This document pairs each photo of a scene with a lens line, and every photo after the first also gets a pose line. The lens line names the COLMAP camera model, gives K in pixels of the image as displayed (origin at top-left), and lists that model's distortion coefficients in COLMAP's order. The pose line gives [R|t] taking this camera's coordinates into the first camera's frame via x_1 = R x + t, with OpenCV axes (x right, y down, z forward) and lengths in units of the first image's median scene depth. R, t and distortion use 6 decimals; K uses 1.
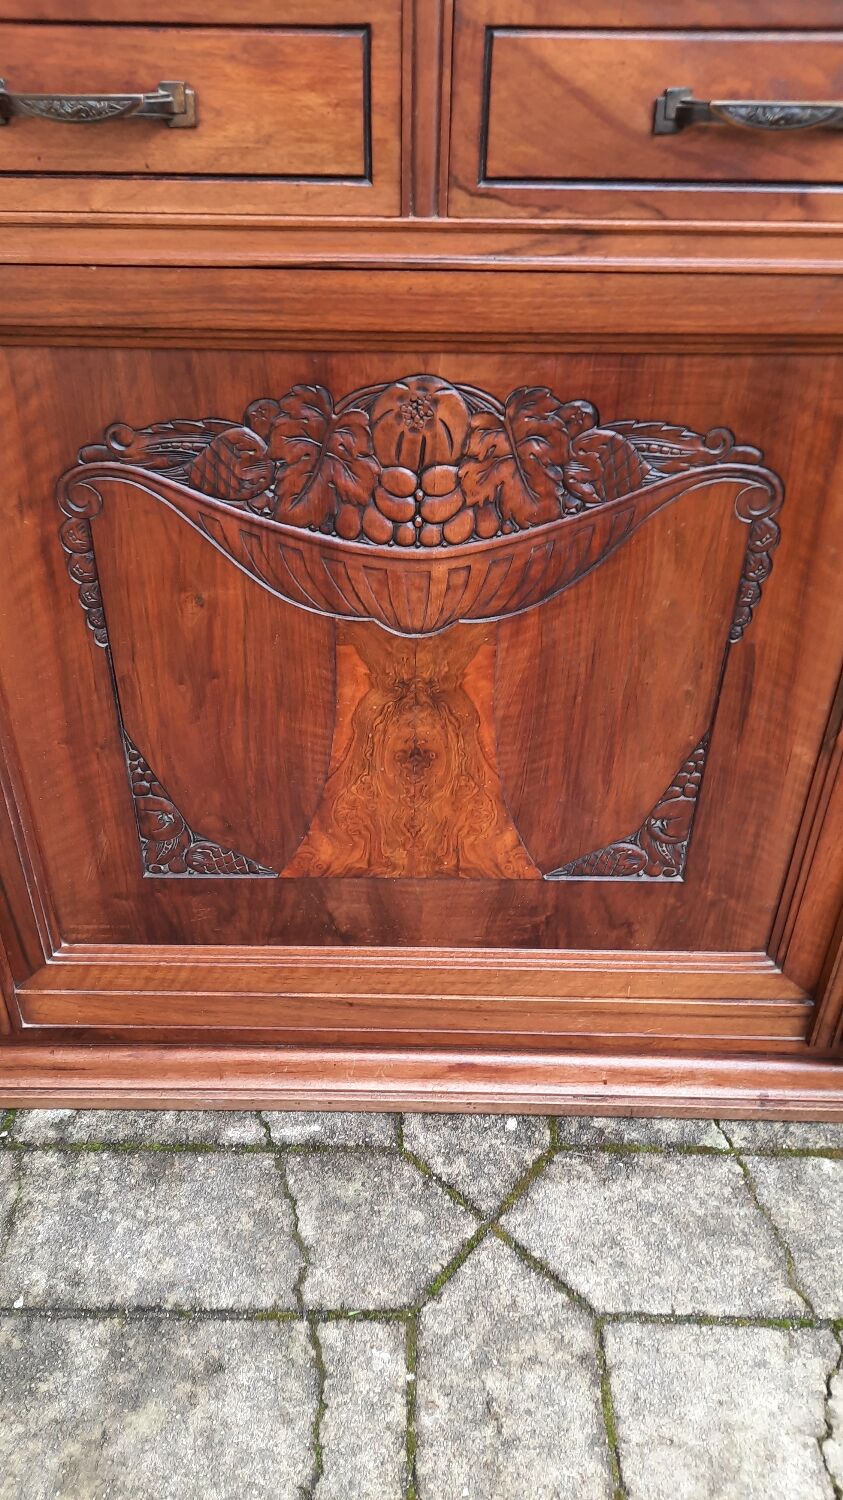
lens RADIAL K [[1096.4, 0, 401.2], [0, 1096.4, 752.8], [0, 0, 1]] dist [0.063467, -0.065865]
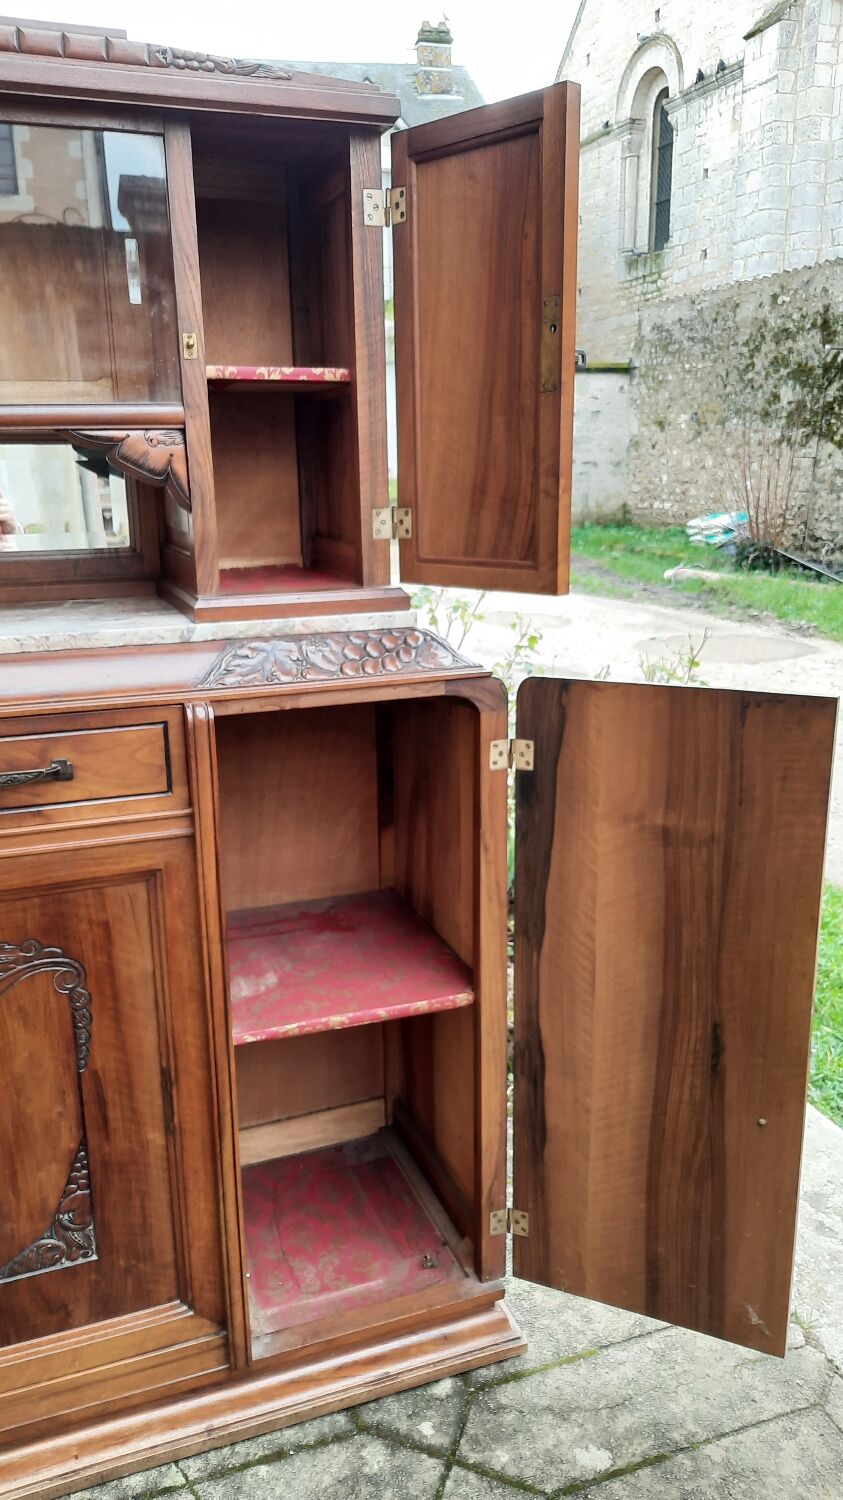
lens RADIAL K [[1111.0, 0, 404.1], [0, 1111.0, 752.5], [0, 0, 1]] dist [0.047803, -0.057507]
pose [[0.935382, -0.111797, 0.335504, 0.221374], [0.218596, 0.928544, -0.300035, 0.038742], [-0.277987, 0.353987, 0.892982, -0.508395]]
